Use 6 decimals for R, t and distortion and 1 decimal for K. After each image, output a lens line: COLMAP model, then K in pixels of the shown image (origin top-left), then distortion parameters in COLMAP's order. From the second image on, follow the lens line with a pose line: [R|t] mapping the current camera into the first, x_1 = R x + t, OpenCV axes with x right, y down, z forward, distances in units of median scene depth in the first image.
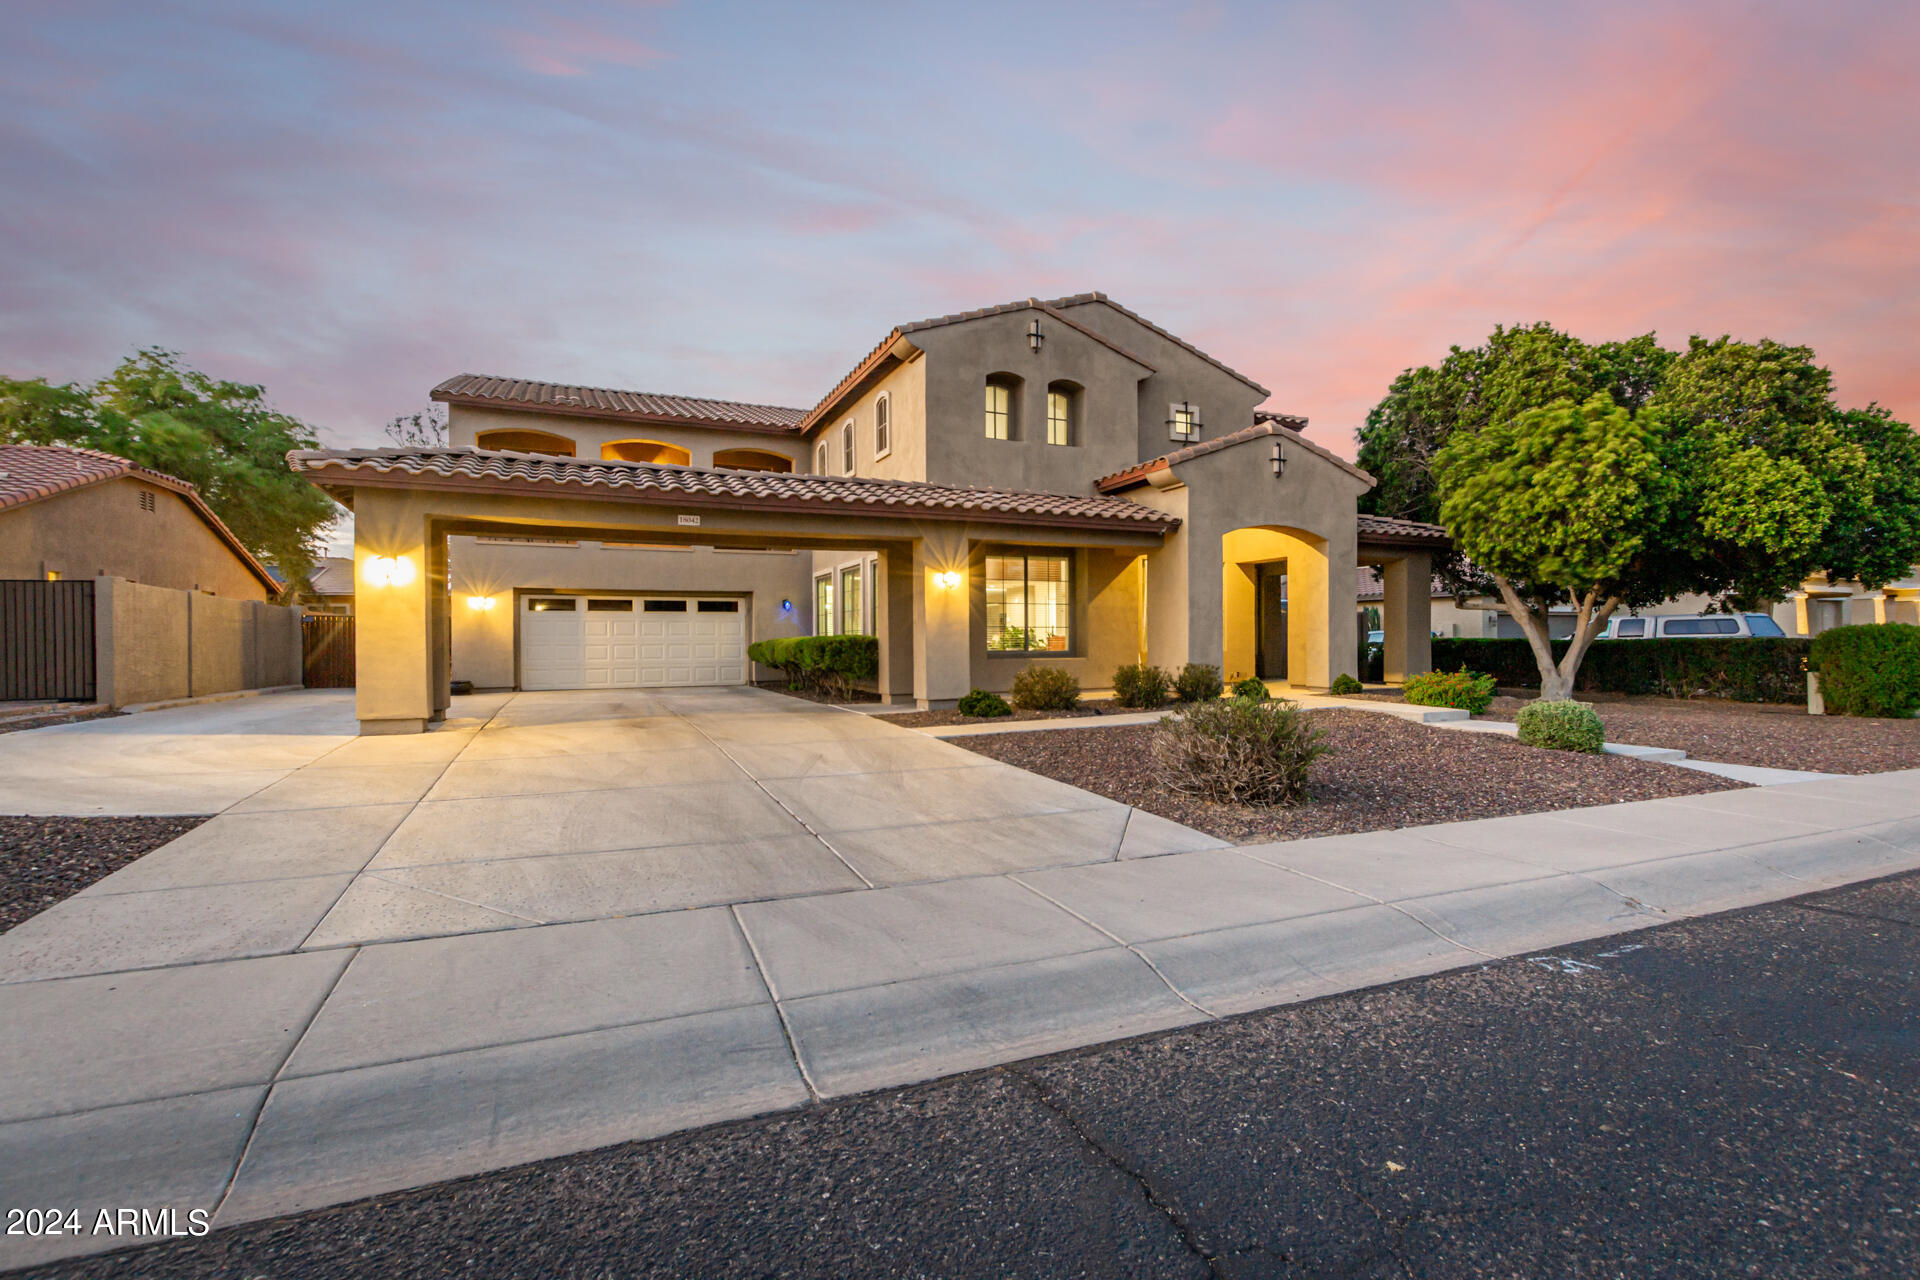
lens RADIAL K [[868.0, 0, 960.5], [0, 868.0, 640.5], [0, 0, 1]] dist [0.003393, -0.000067]
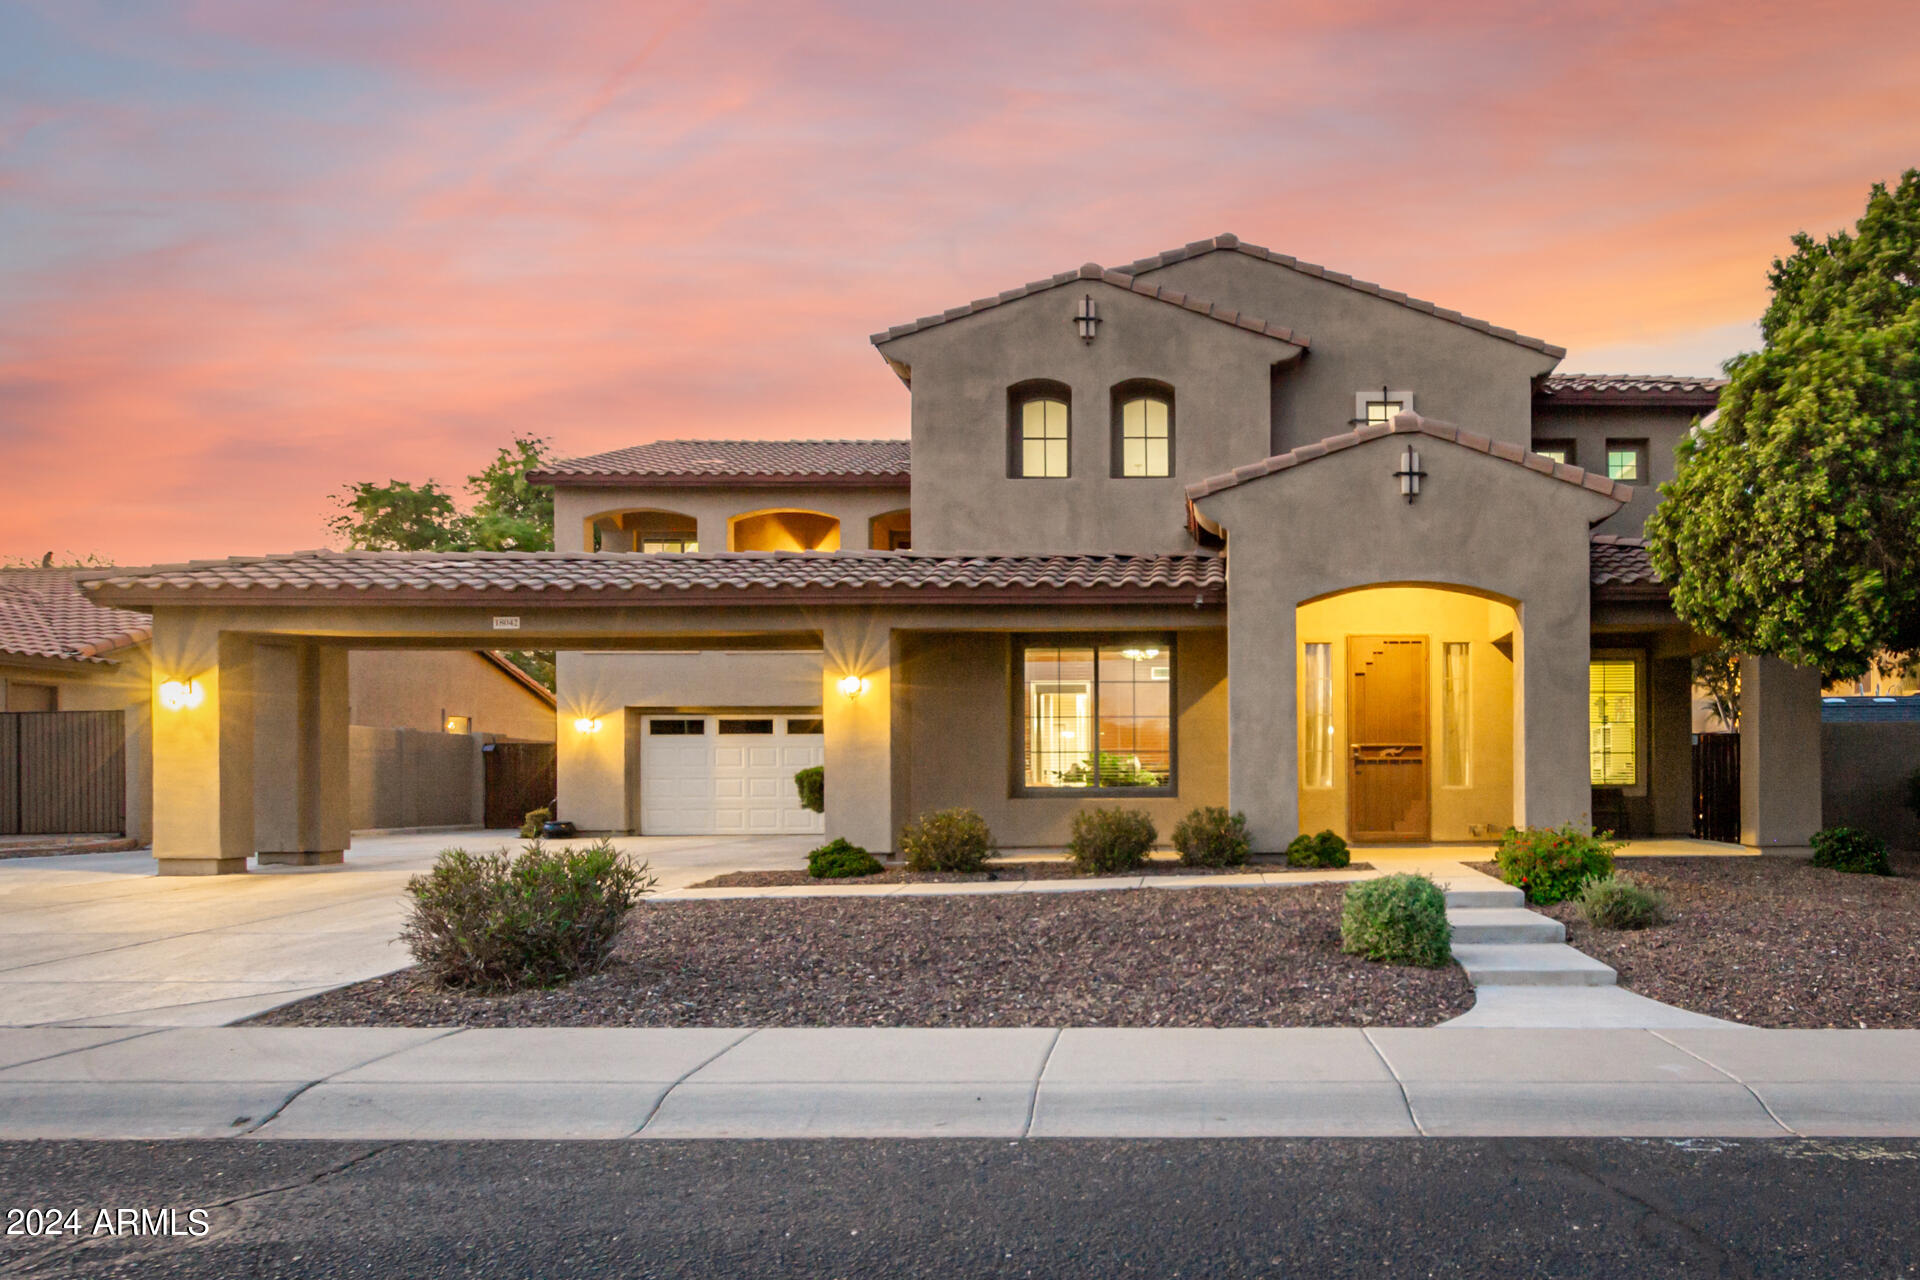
lens RADIAL K [[1294.2, 0, 967.8], [0, 1294.2, 749.8], [0, 0, 1]] dist [0.004763, -0.003302]
pose [[0.921330, -0.006944, -0.388719, 0.389509], [-0.000304, 0.999827, -0.018581, 0.001389], [0.388781, 0.017237, 0.921169, 0.045242]]
